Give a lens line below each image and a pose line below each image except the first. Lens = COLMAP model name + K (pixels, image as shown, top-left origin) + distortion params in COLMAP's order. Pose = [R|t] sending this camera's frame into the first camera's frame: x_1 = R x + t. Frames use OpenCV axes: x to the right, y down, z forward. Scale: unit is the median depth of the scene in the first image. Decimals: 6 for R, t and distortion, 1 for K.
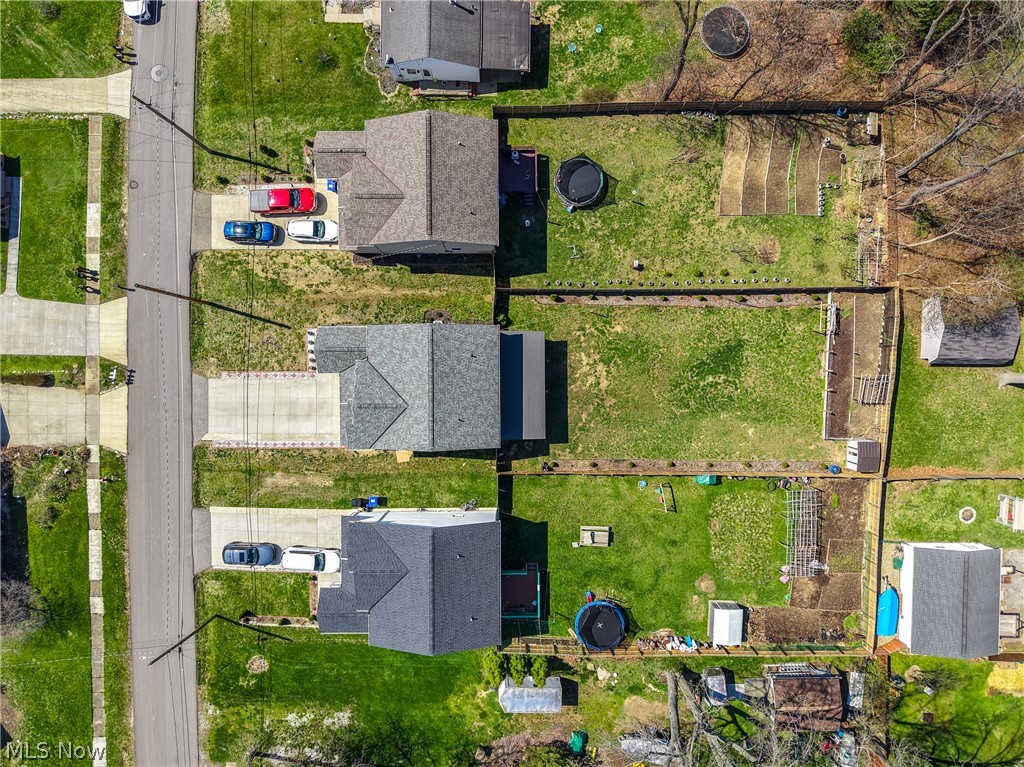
lens RADIAL K [[687.0, 0, 510.8], [0, 687.0, 386.2], [0, 0, 1]] dist [0.004985, -0.010578]
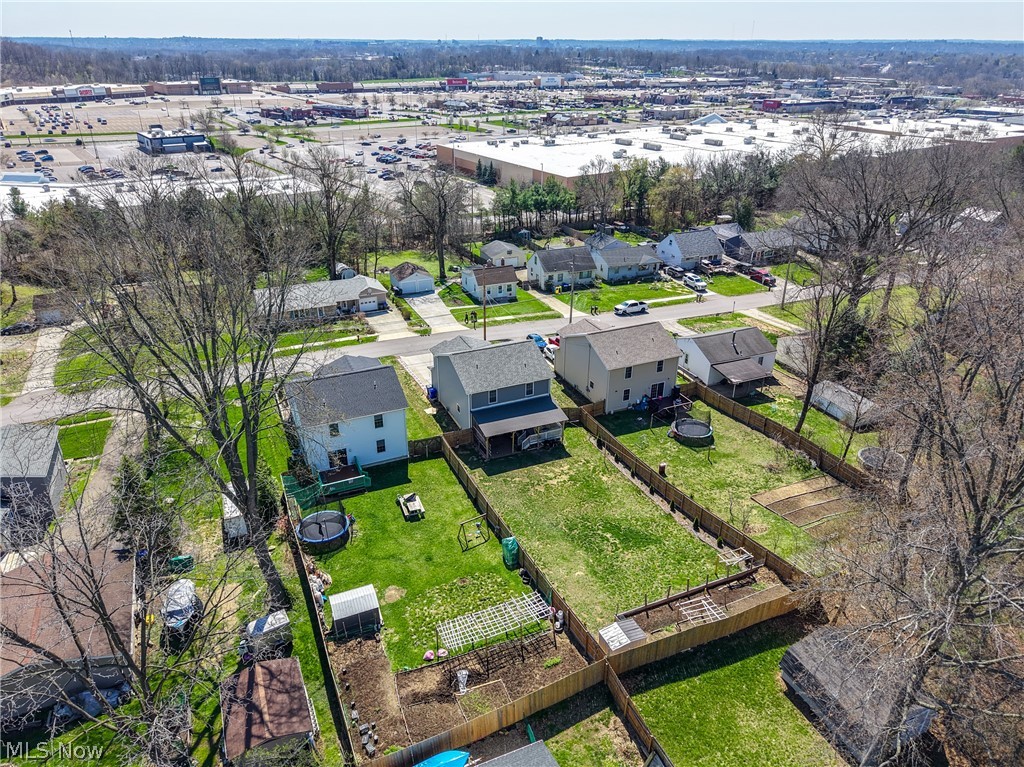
lens RADIAL K [[687.0, 0, 513.0], [0, 687.0, 381.5], [0, 0, 1]] dist [0.004985, -0.010578]
pose [[0.405055, 0.400158, -0.822073, 0.921928], [-0.914186, 0.163527, -0.370841, 0.421722], [-0.013964, 0.901739, 0.432056, 0.396937]]
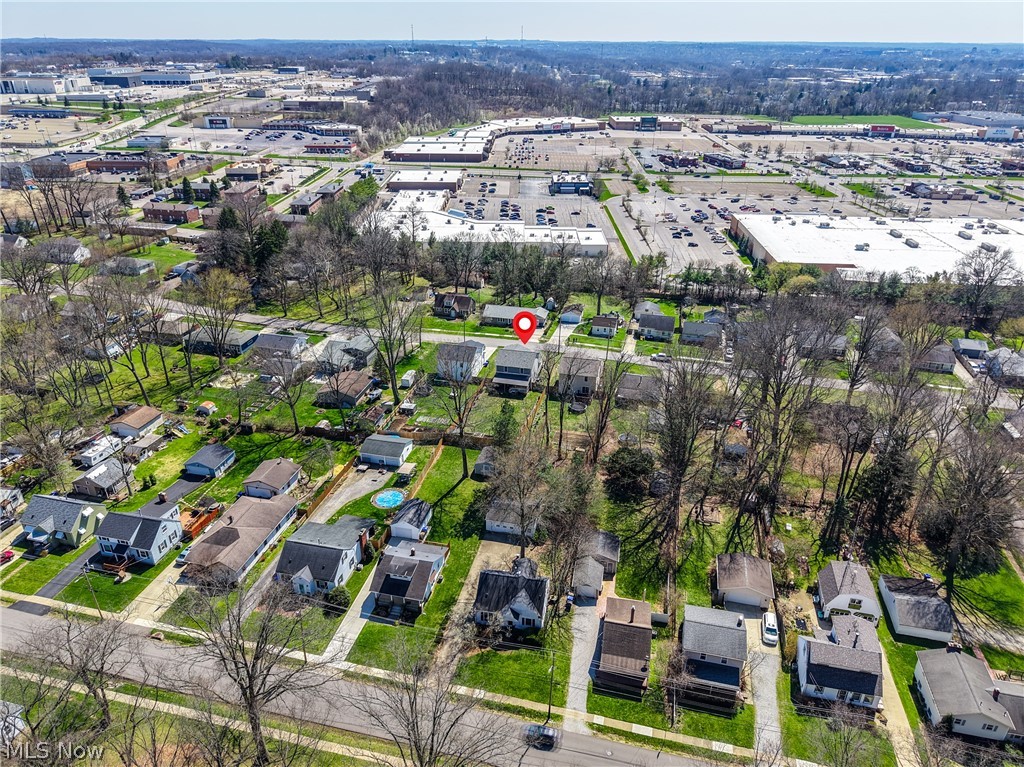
lens RADIAL K [[687.0, 0, 510.3], [0, 687.0, 383.4], [0, 0, 1]] dist [0.004985, -0.010578]
pose [[-0.235524, 0.425670, -0.873690, 2.491985], [-0.971715, -0.119124, 0.203910, -0.573984], [-0.017279, 0.897003, 0.441687, -0.292198]]
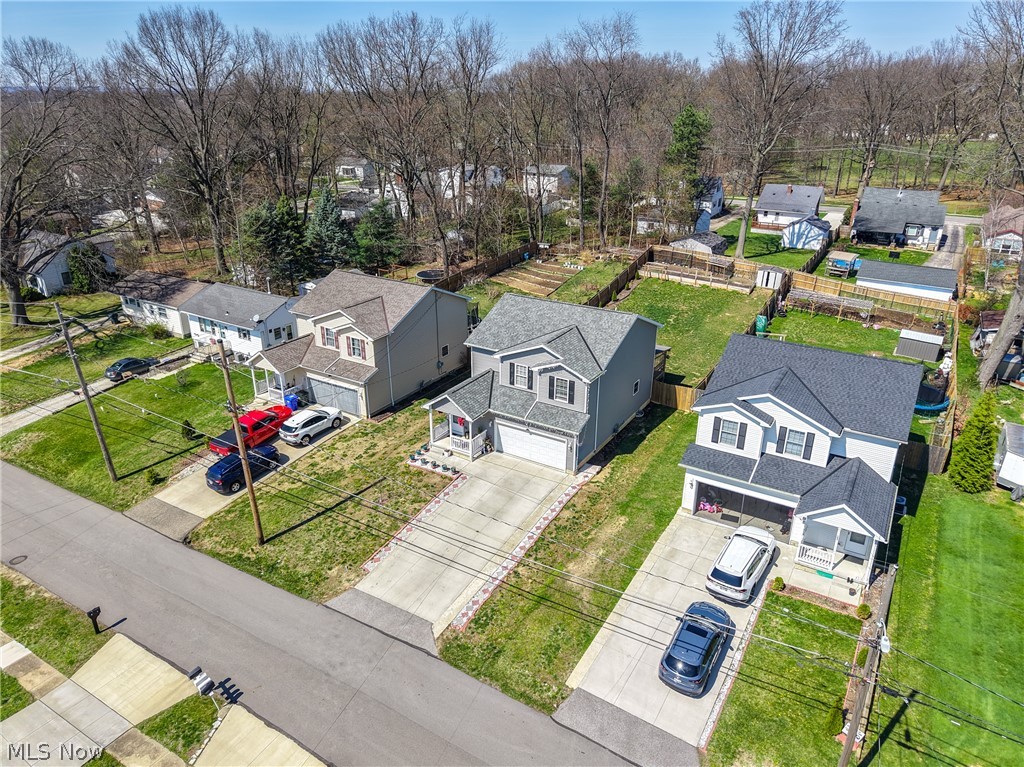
lens RADIAL K [[687.0, 0, 510.2], [0, 687.0, 385.1], [0, 0, 1]] dist [0.004985, -0.010578]
pose [[0.524134, -0.336500, 0.782337, -0.748666], [0.851569, 0.195613, -0.486380, 0.327395], [0.010632, 0.921142, 0.389081, 0.647166]]
